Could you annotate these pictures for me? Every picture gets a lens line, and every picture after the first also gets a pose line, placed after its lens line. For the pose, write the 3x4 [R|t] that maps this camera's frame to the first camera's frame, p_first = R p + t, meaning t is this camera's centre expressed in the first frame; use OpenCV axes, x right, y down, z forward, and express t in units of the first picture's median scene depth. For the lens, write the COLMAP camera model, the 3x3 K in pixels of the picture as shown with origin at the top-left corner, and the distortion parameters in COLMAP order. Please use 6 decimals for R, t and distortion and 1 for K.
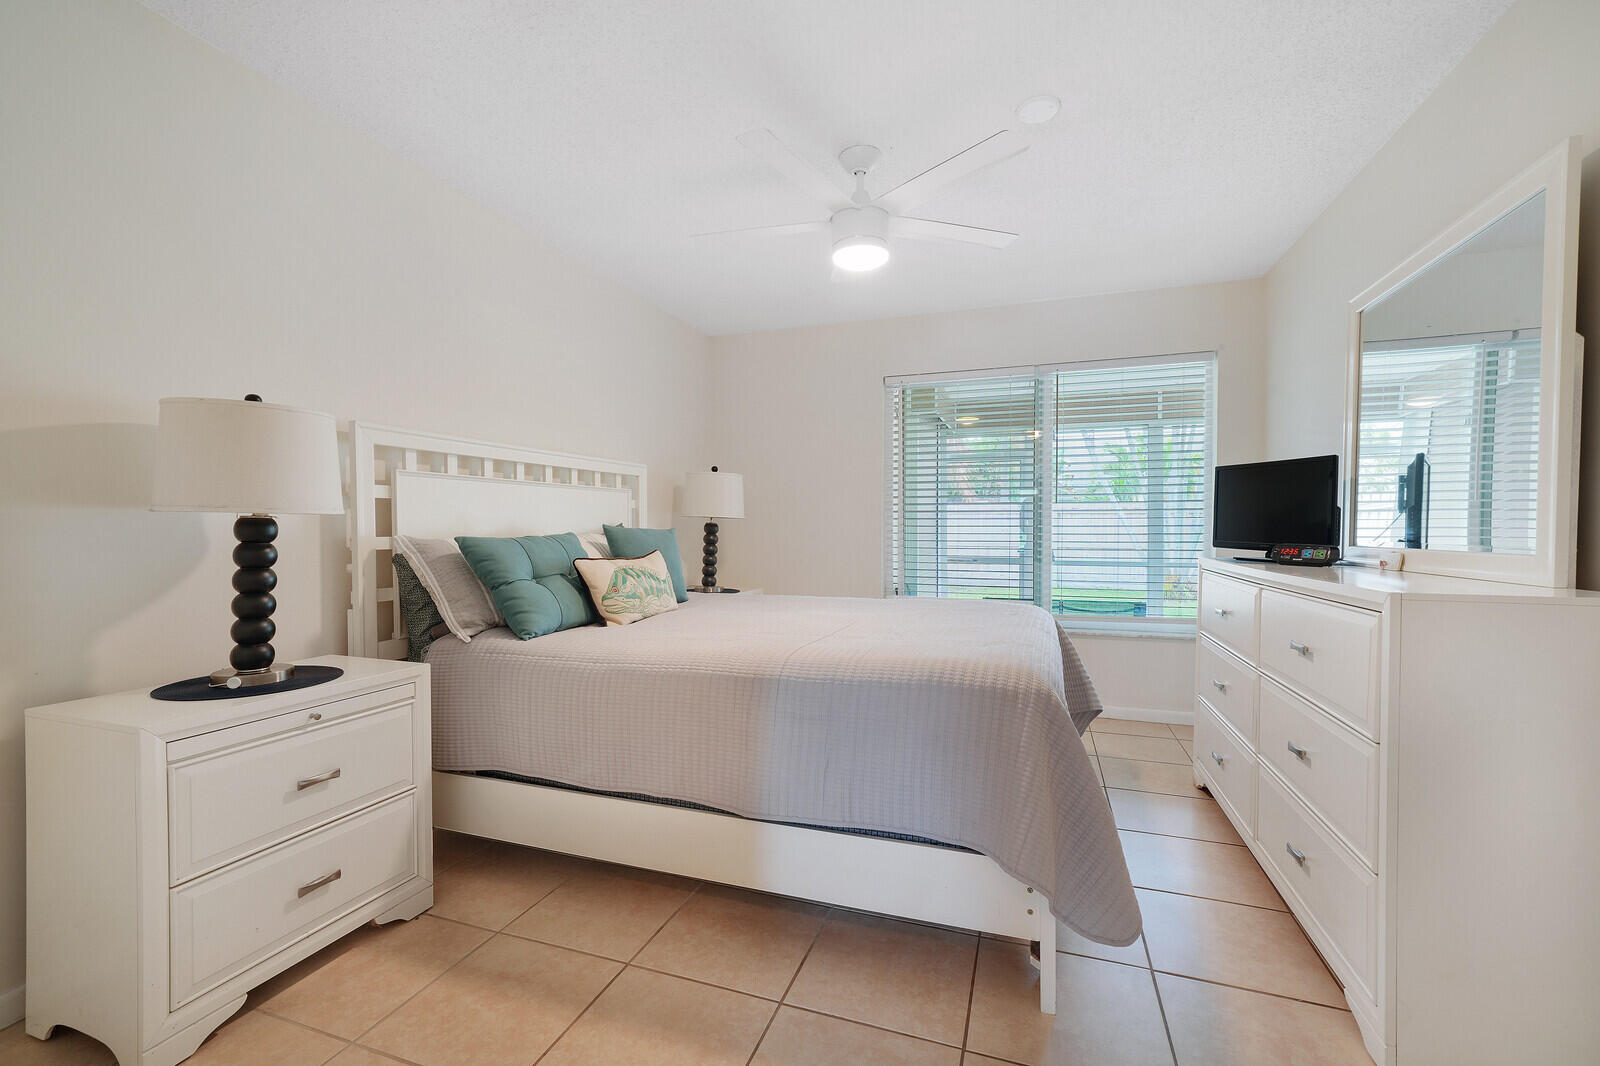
lens RADIAL K [[660.2, 0, 800.0], [0, 660.2, 533.0], [0, 0, 1]] dist [0.000865, -0.000131]
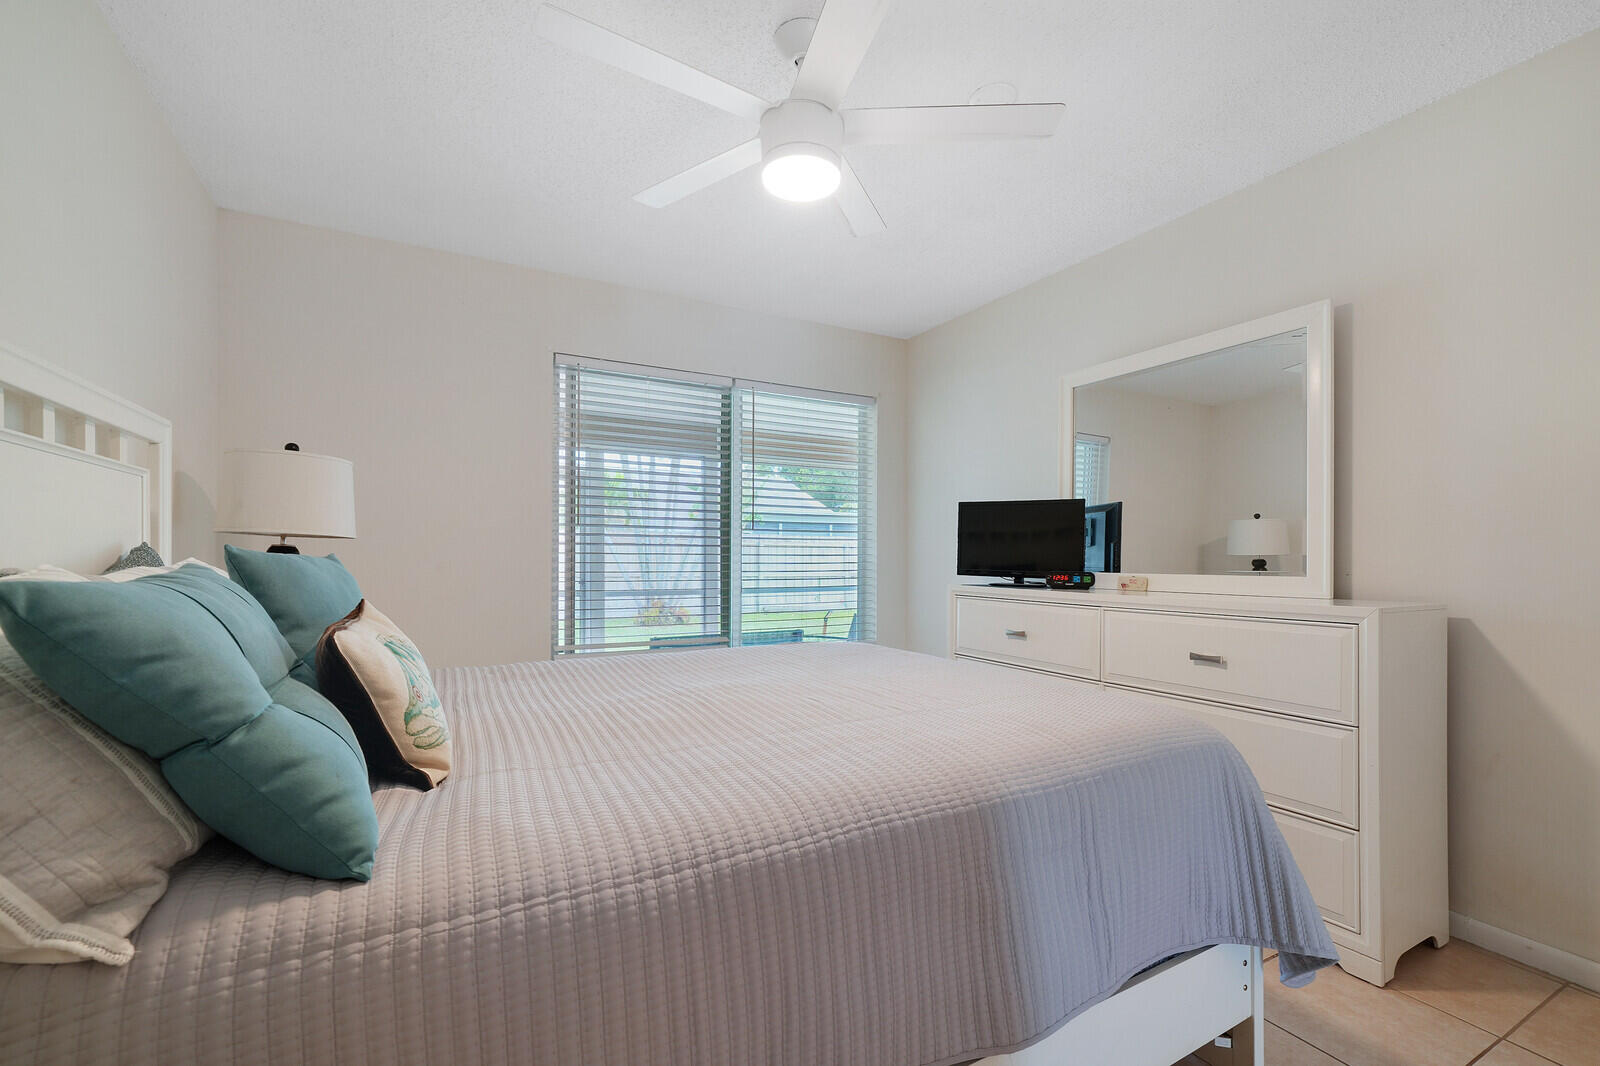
lens RADIAL K [[674.6, 0, 779.9], [0, 674.6, 543.8], [0, 0, 1]] dist [0.000328, -0.000250]
pose [[0.679033, 0.018133, 0.733883, -0.426718], [0.001171, 0.999667, -0.025783, -0.001622], [-0.734106, 0.018367, 0.678786, 0.491809]]
